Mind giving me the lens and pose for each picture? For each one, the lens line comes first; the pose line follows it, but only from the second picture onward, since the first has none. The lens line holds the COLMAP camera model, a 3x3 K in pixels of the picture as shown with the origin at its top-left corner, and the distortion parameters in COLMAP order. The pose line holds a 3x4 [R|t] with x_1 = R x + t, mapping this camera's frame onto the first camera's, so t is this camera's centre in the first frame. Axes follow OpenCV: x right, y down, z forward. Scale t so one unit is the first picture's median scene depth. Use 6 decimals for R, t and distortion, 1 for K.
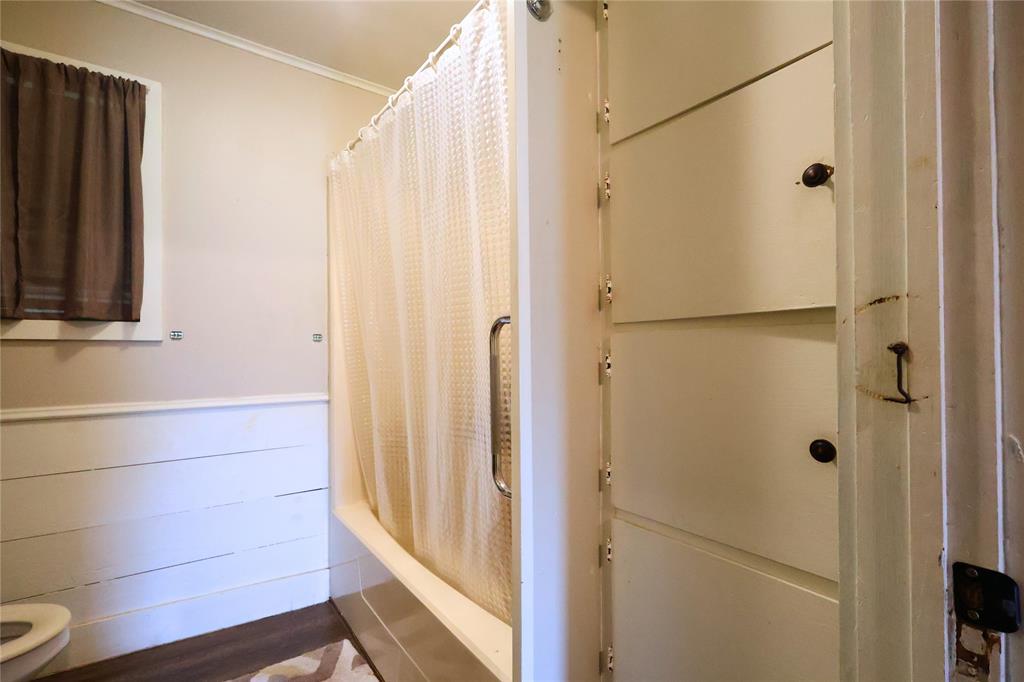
lens RADIAL K [[472.2, 0, 508.3], [0, 472.2, 337.5], [0, 0, 1]] dist [0.002599, -0.000590]
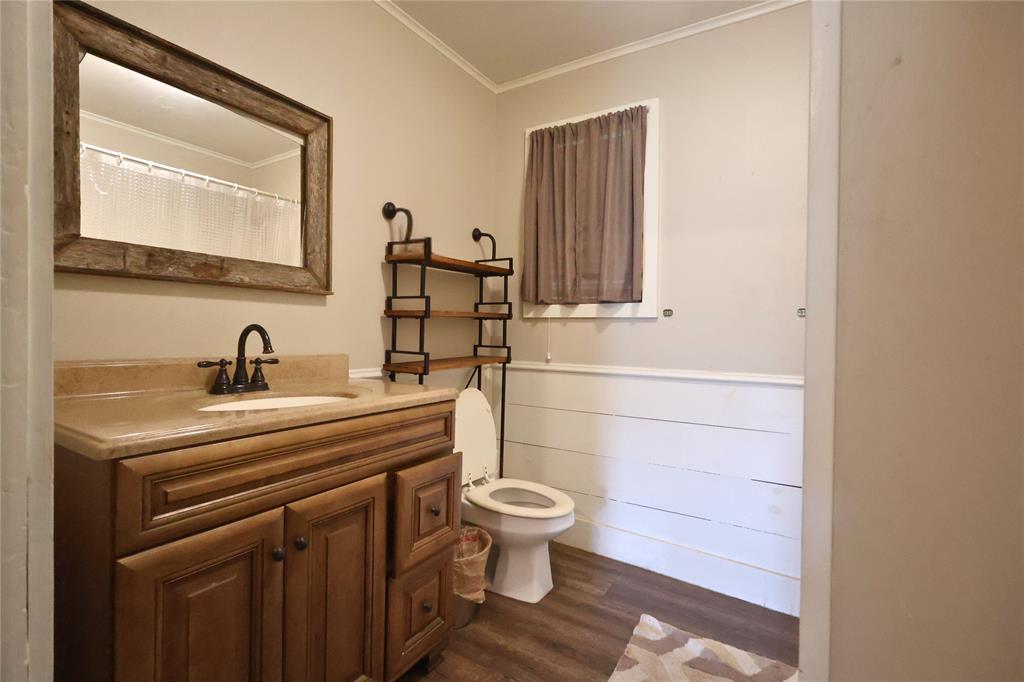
lens RADIAL K [[472.2, 0, 506.3], [0, 472.2, 336.1], [0, 0, 1]] dist [0.002599, -0.000590]
pose [[0.390530, 0.017021, -0.920433, 0.223152], [0.001749, 0.999814, 0.019232, 0.031965], [0.920588, -0.009121, 0.390427, 0.205412]]
